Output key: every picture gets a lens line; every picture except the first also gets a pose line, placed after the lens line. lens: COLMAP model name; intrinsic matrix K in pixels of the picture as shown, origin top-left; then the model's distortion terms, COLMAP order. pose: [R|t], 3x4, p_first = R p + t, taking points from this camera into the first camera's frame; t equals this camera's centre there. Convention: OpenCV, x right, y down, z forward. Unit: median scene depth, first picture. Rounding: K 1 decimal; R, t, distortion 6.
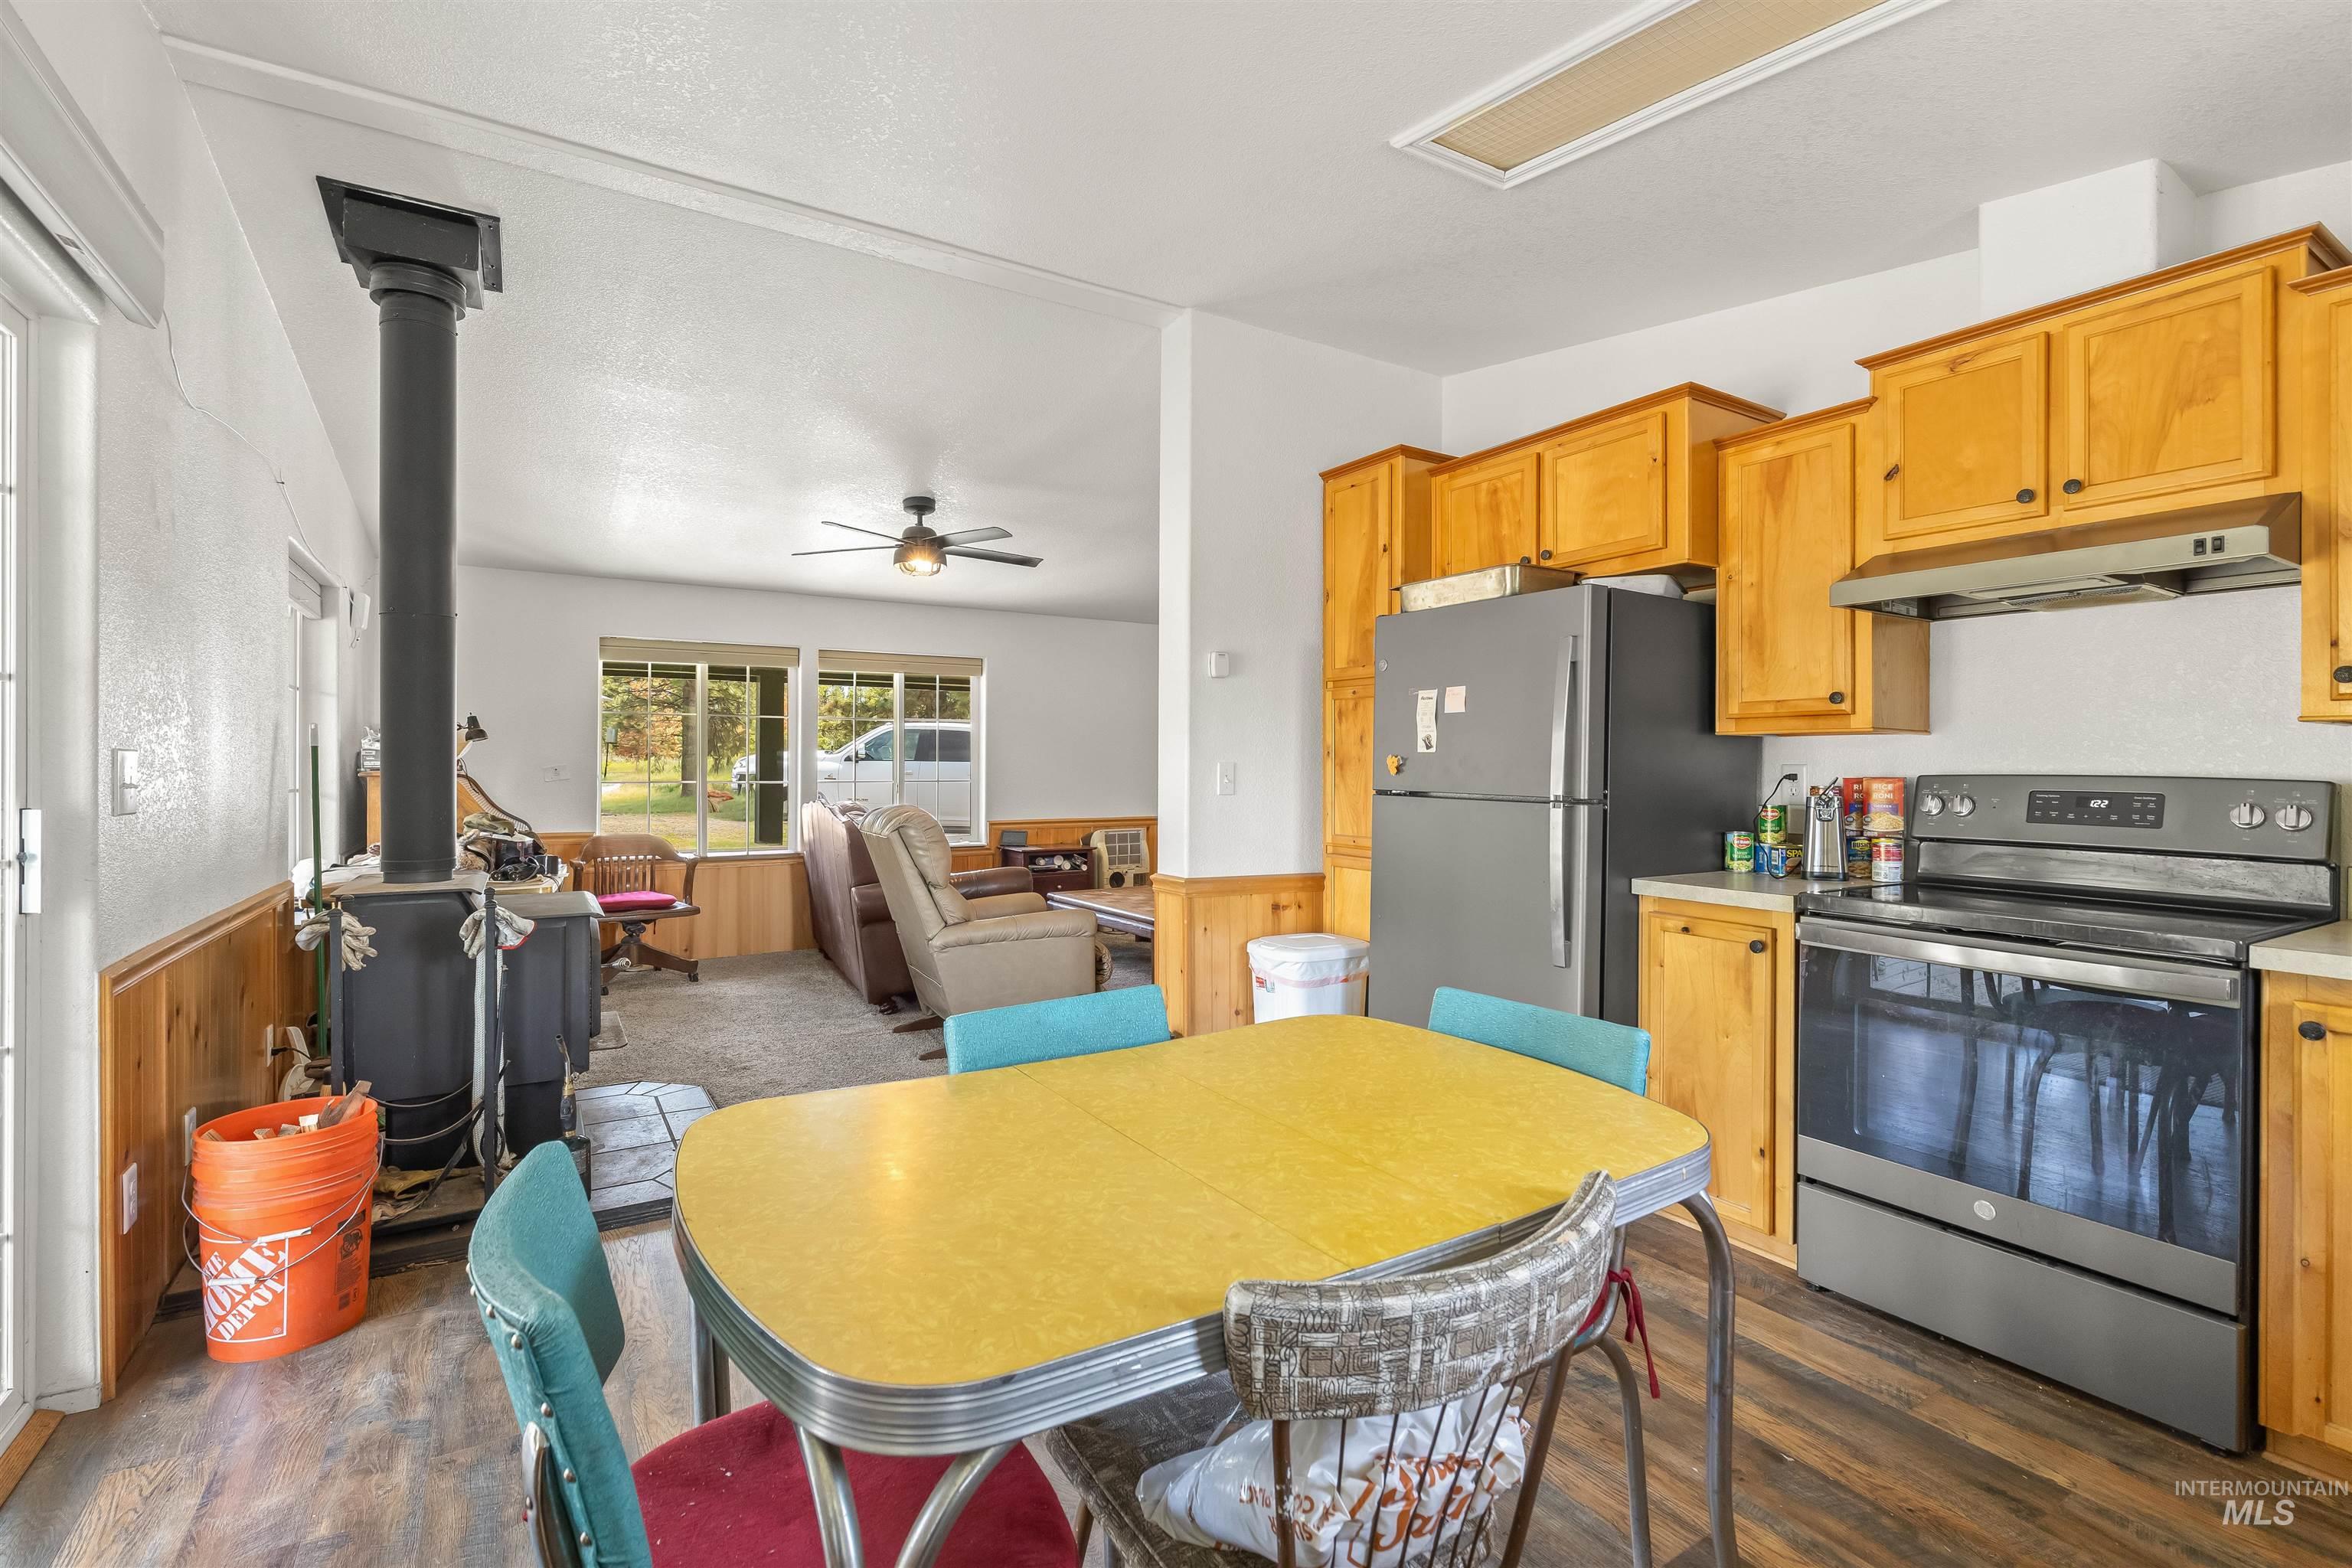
lens RADIAL K [[1076.5, 0, 1185.9], [0, 1076.5, 767.5], [0, 0, 1]] dist [0.002957, 0.000129]
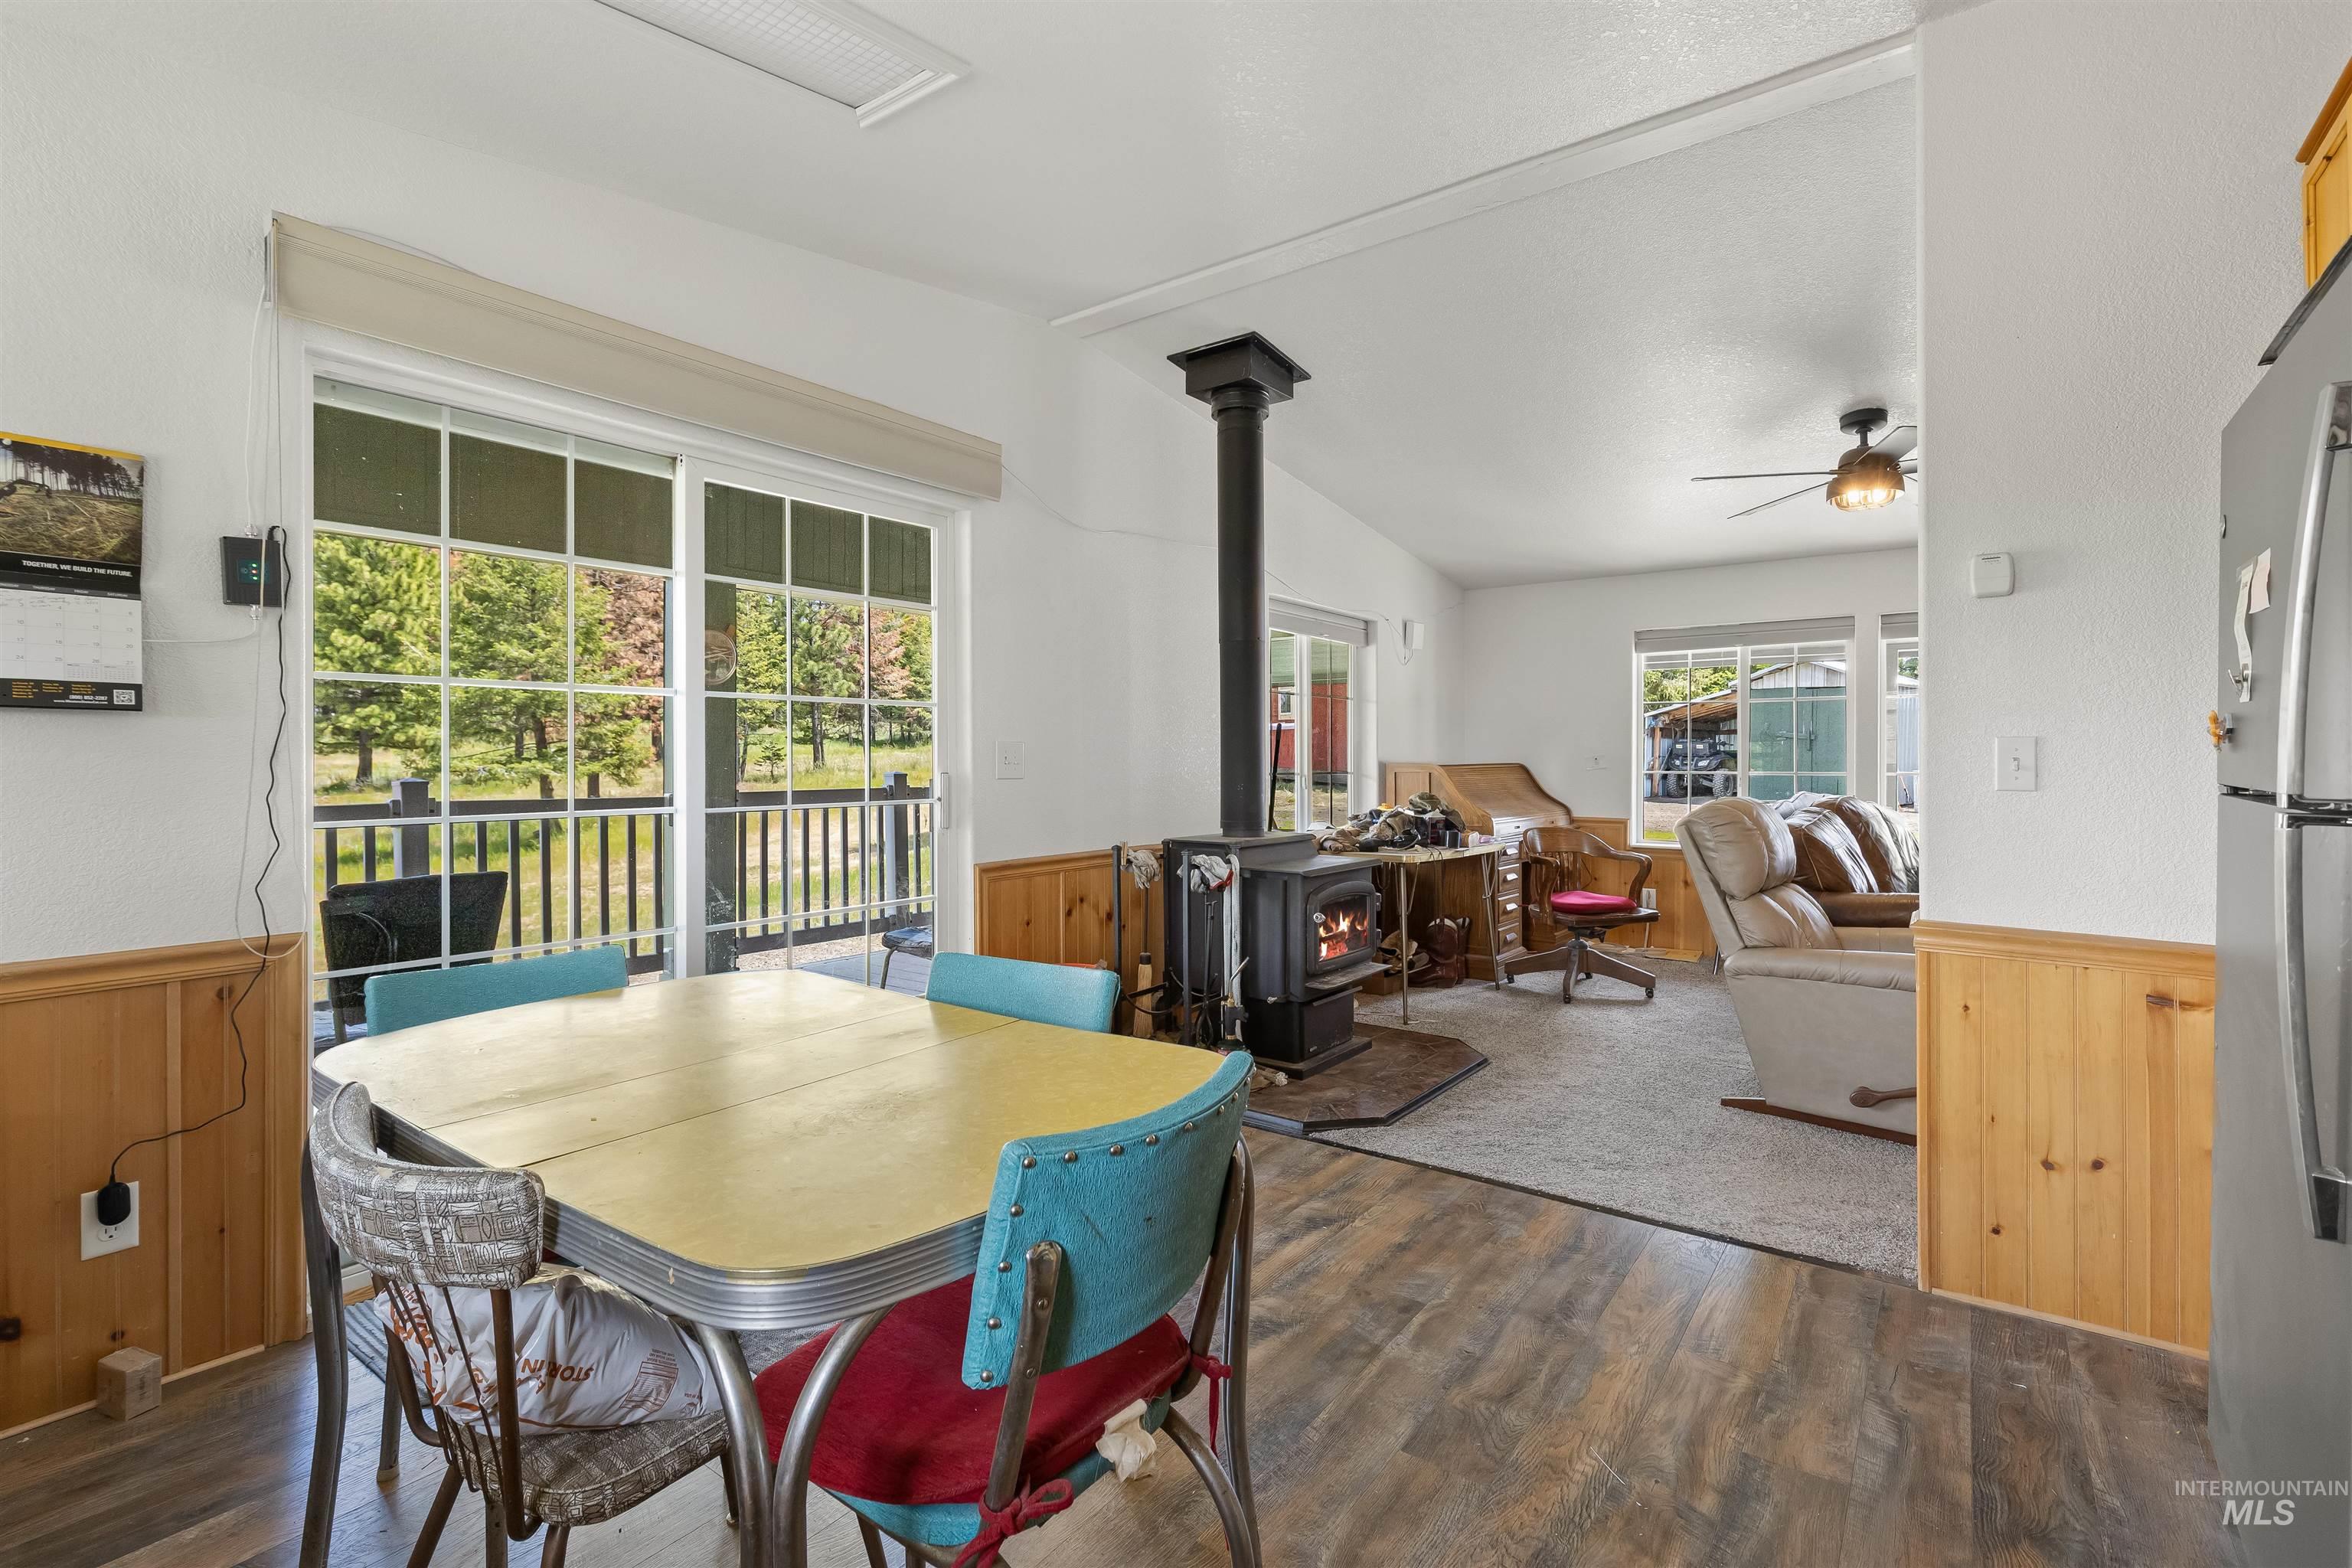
lens RADIAL K [[1076.5, 0, 1184.9], [0, 1076.5, 768.0], [0, 0, 1]] dist [0.002957, 0.000129]
pose [[0.368326, 0.003003, -0.929692, 0.409225], [0.001148, 0.999993, 0.003684, 0.009406], [0.929696, -0.002424, 0.368320, 0.338167]]
